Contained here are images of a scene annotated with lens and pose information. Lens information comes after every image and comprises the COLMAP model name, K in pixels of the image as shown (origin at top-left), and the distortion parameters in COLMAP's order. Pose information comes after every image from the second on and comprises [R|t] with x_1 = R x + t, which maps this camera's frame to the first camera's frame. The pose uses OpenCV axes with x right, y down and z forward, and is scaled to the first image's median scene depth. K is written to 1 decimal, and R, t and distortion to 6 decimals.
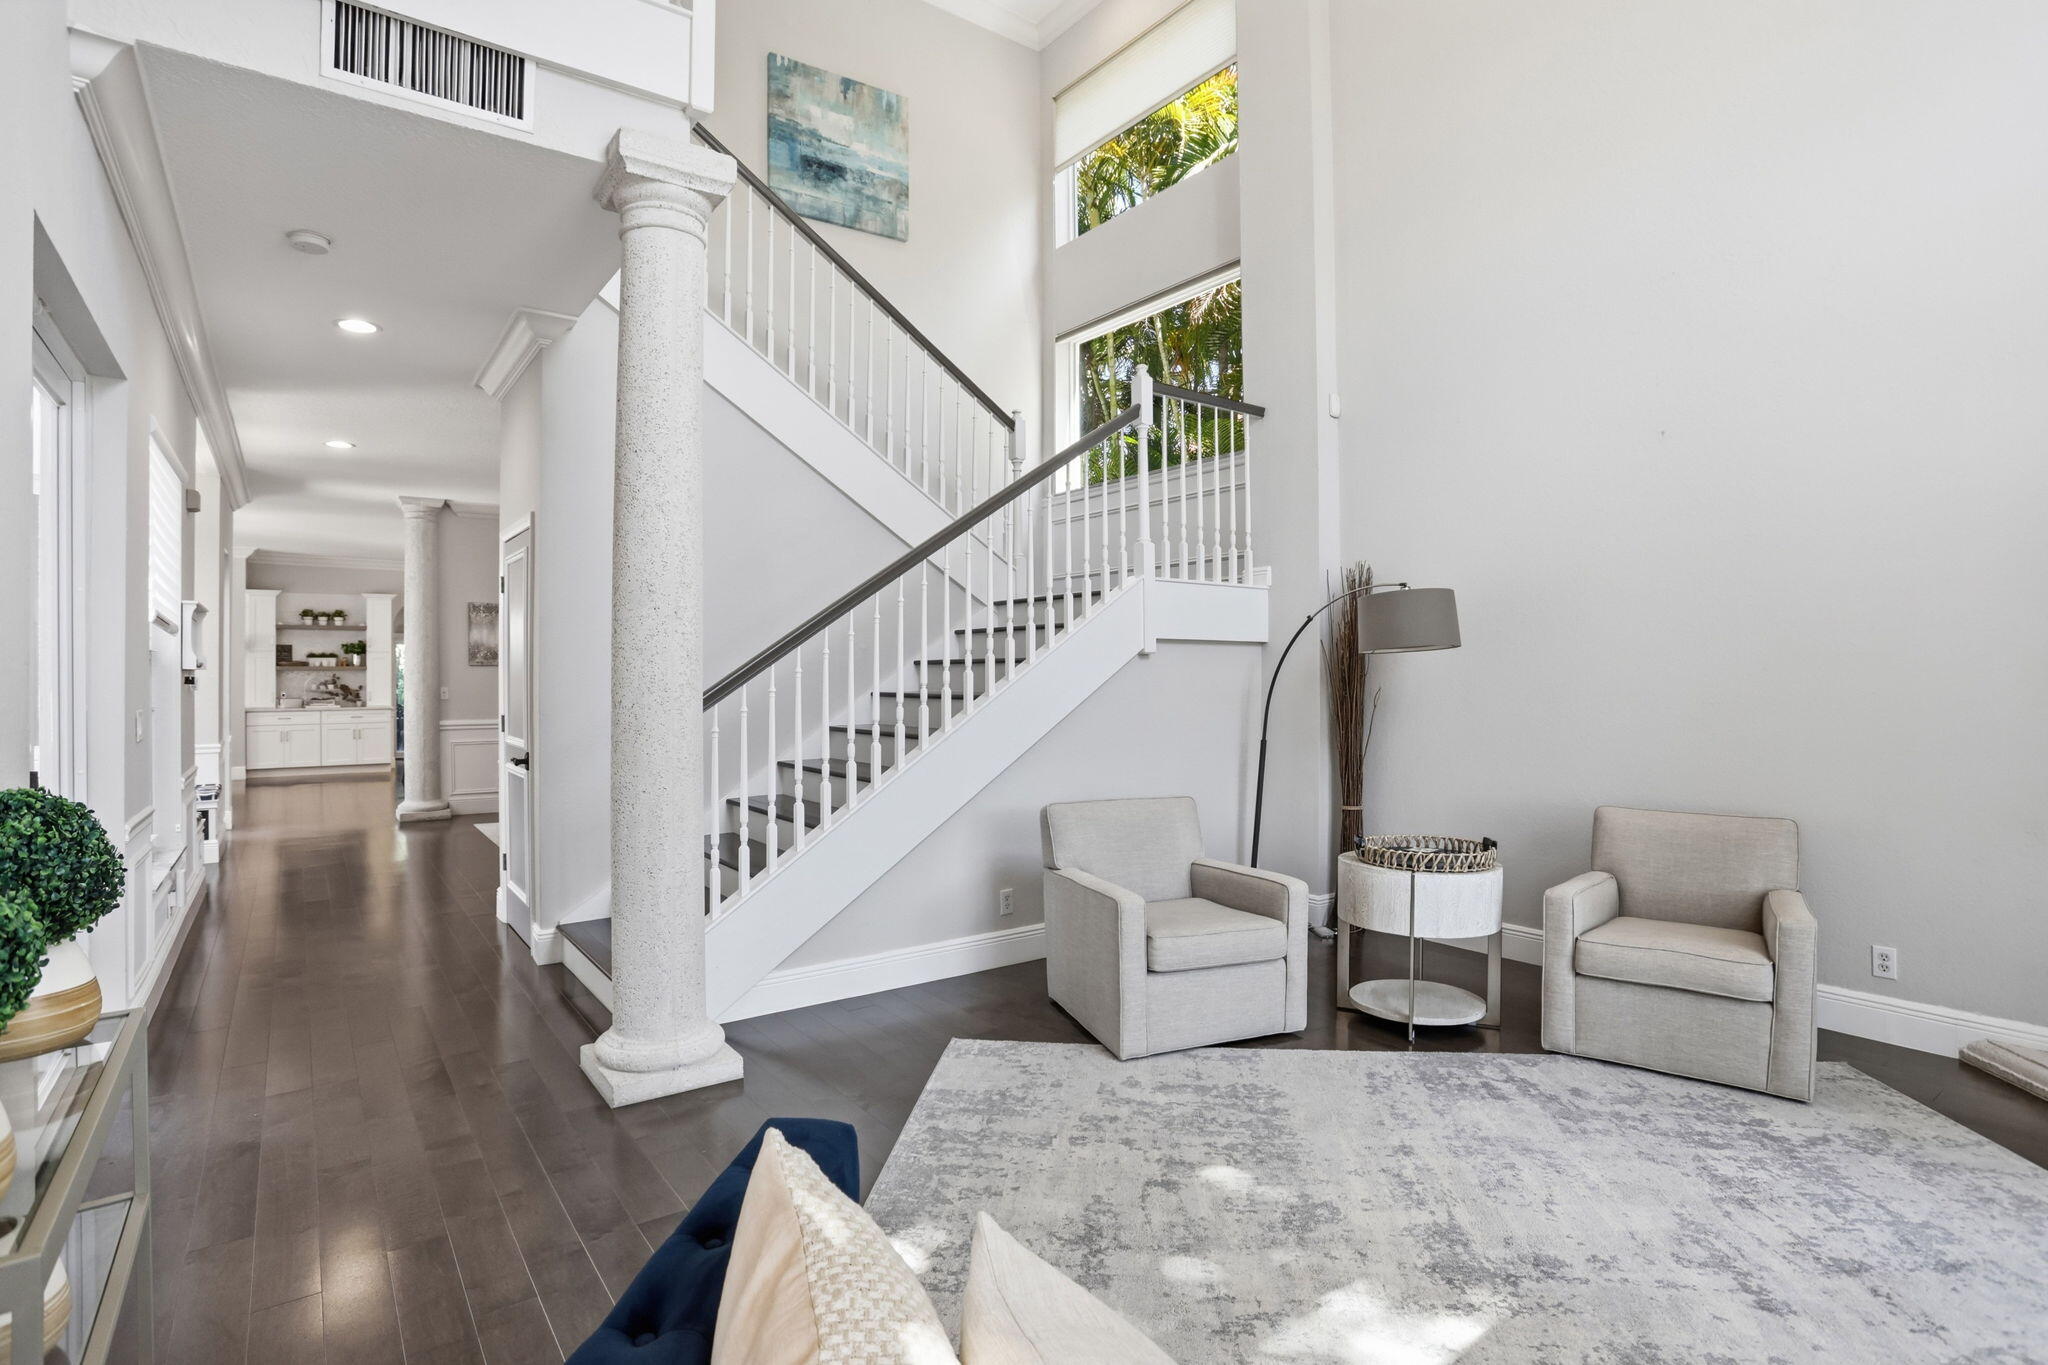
lens RADIAL K [[995.7, 0, 982.7], [0, 995.7, 673.1], [0, 0, 1]] dist [-0.028274, 0.002761]
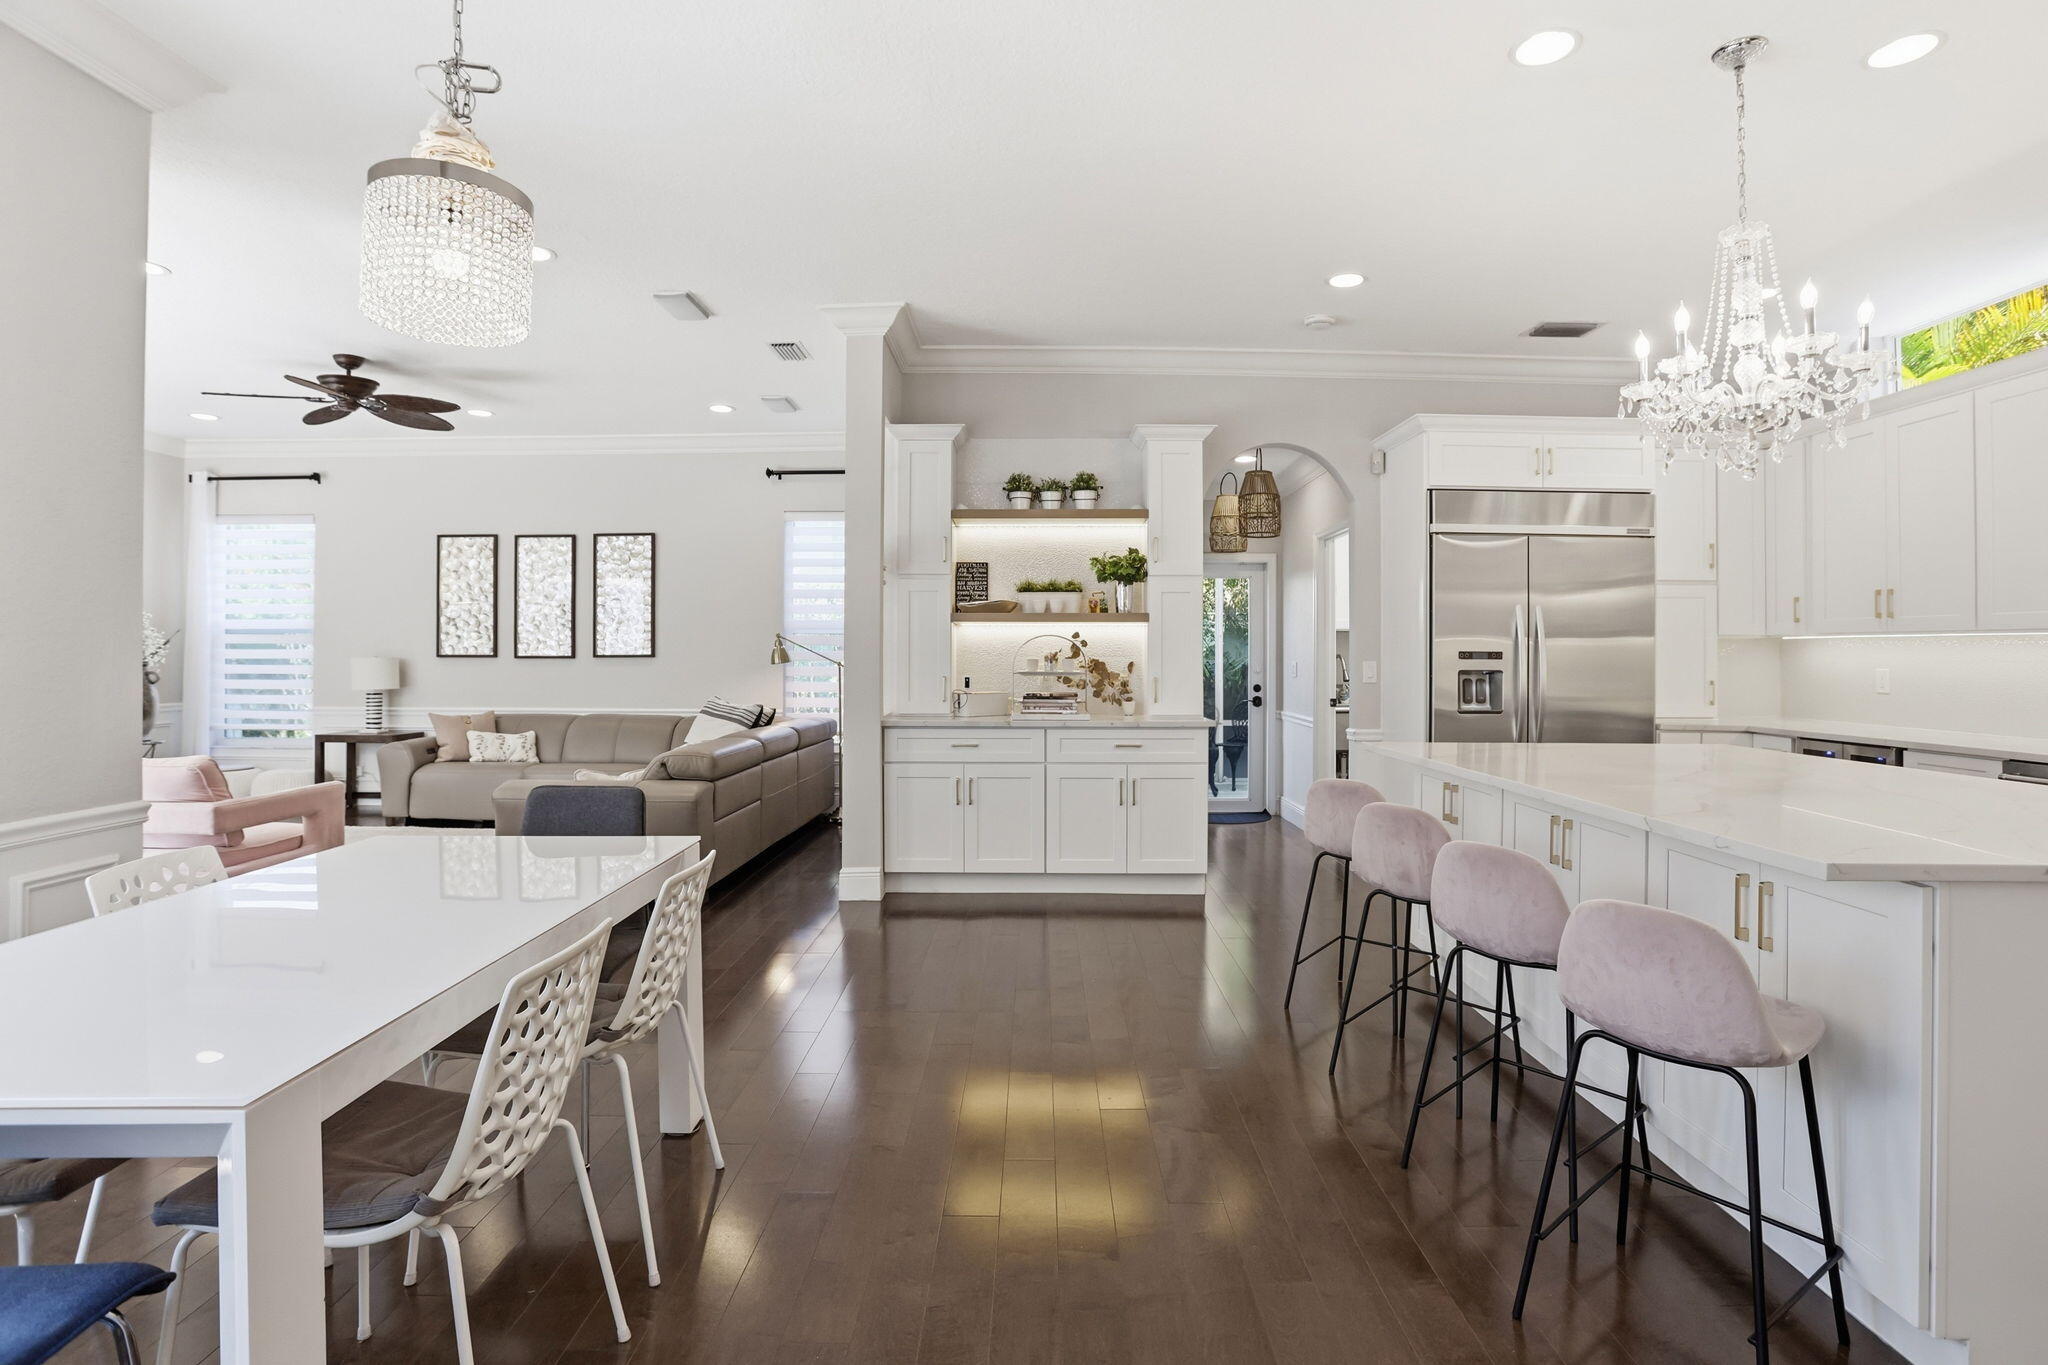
lens RADIAL K [[995.7, 0, 1046.7], [0, 995.7, 639.1], [0, 0, 1]] dist [-0.028274, 0.002761]
pose [[0.811637, -0.009017, -0.584093, -0.434715], [-0.002575, 0.999816, -0.019012, 0.011156], [0.584157, 0.016935, 0.811464, 0.668891]]
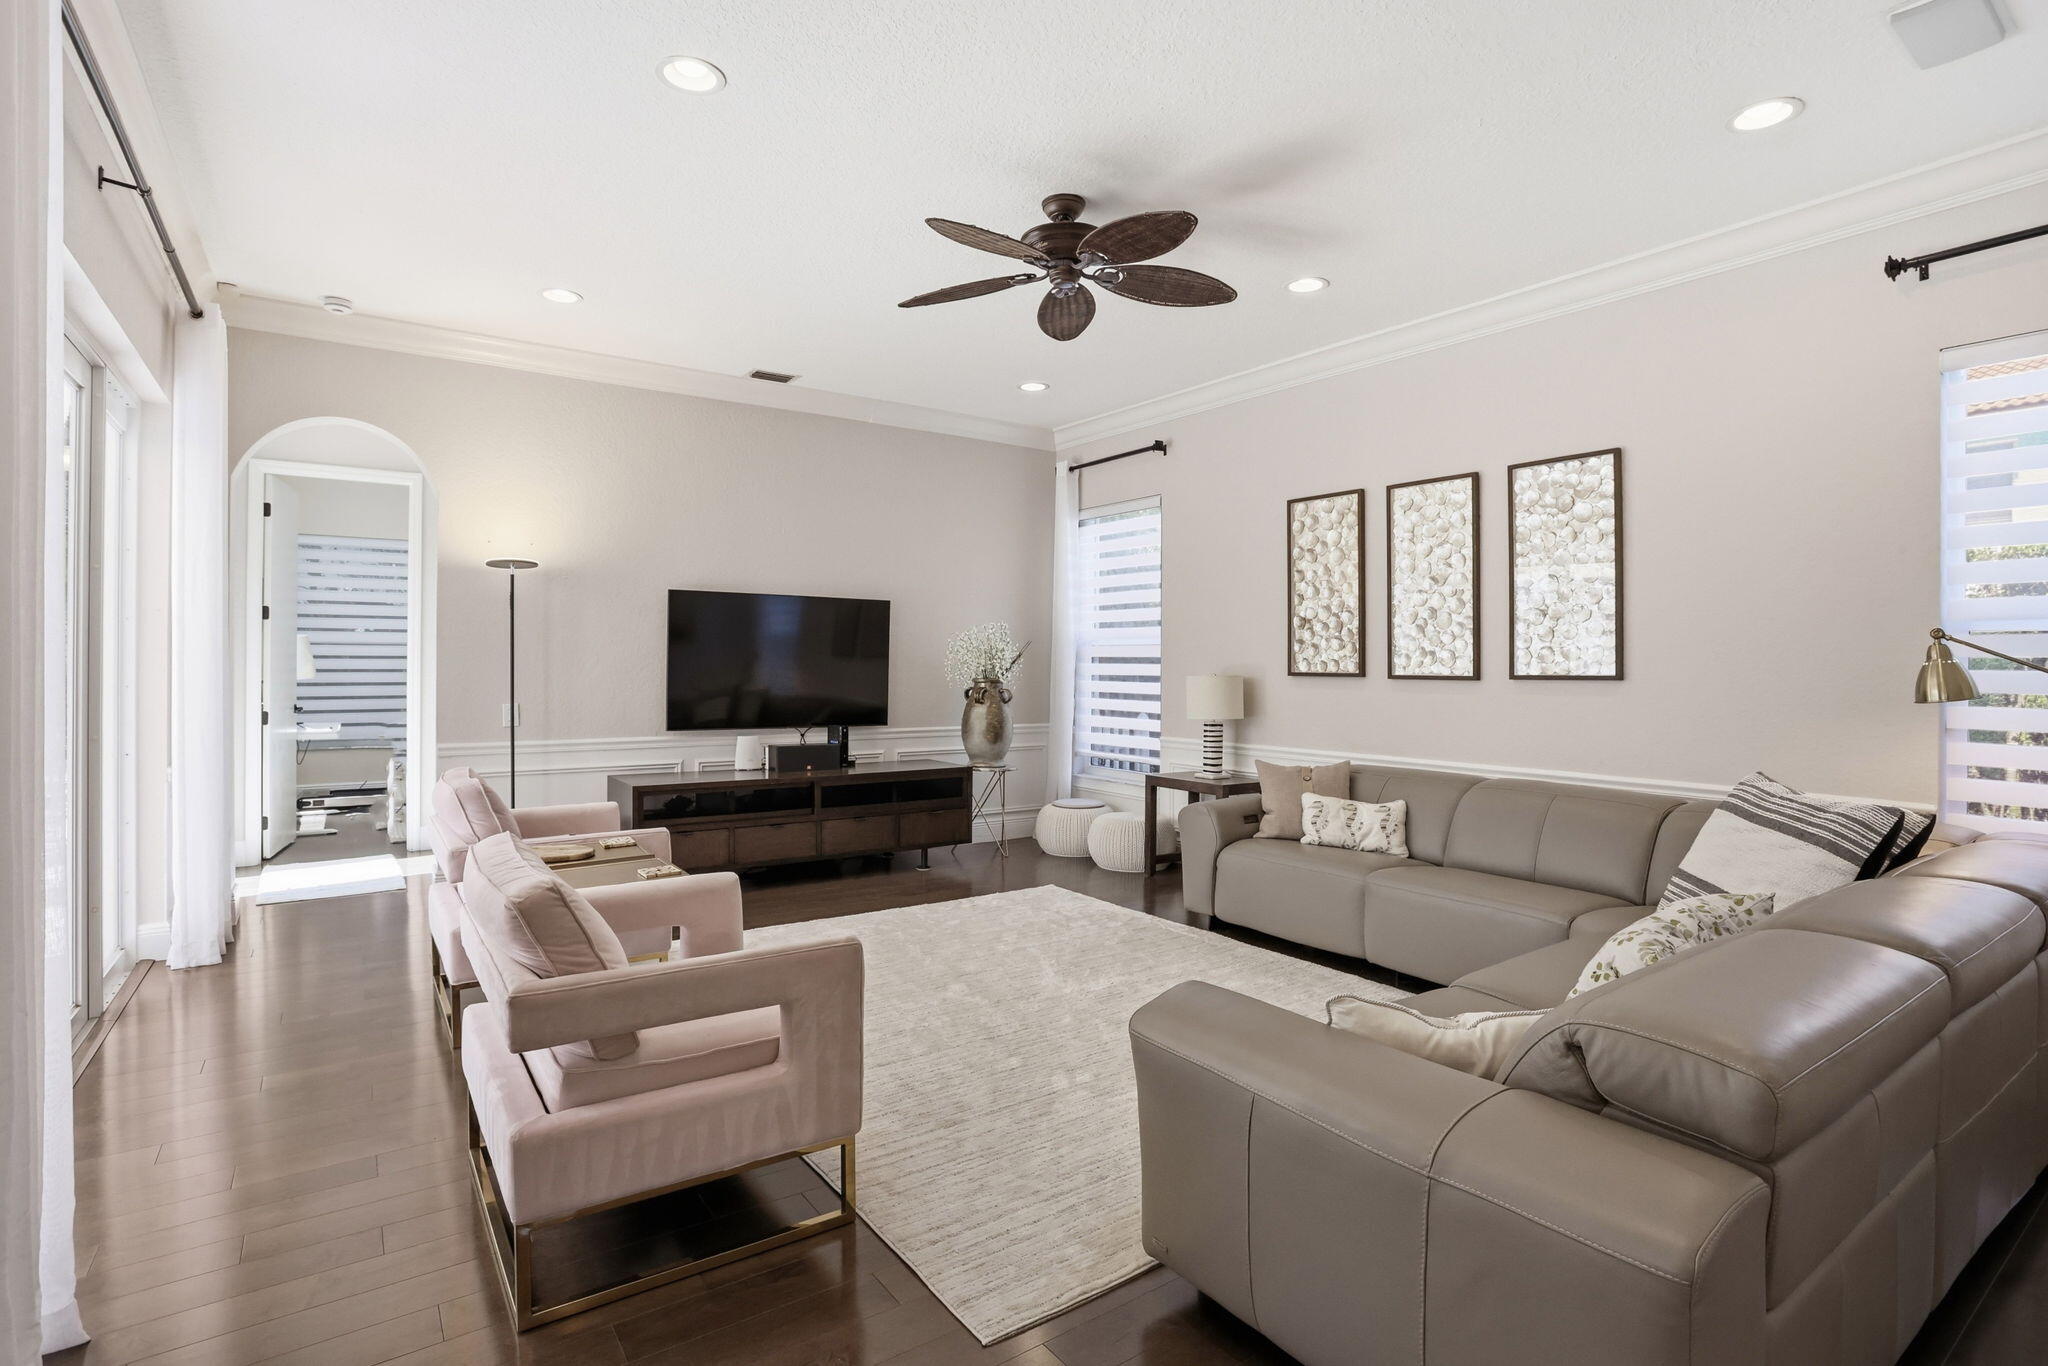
lens RADIAL K [[995.7, 0, 1023.6], [0, 995.7, 661.7], [0, 0, 1]] dist [-0.028274, 0.002761]
pose [[-0.006627, -0.003292, -0.999973, -0.583929], [-0.010244, 0.999942, -0.003224, 0.009248], [0.999926, 0.010222, -0.006660, 0.773770]]
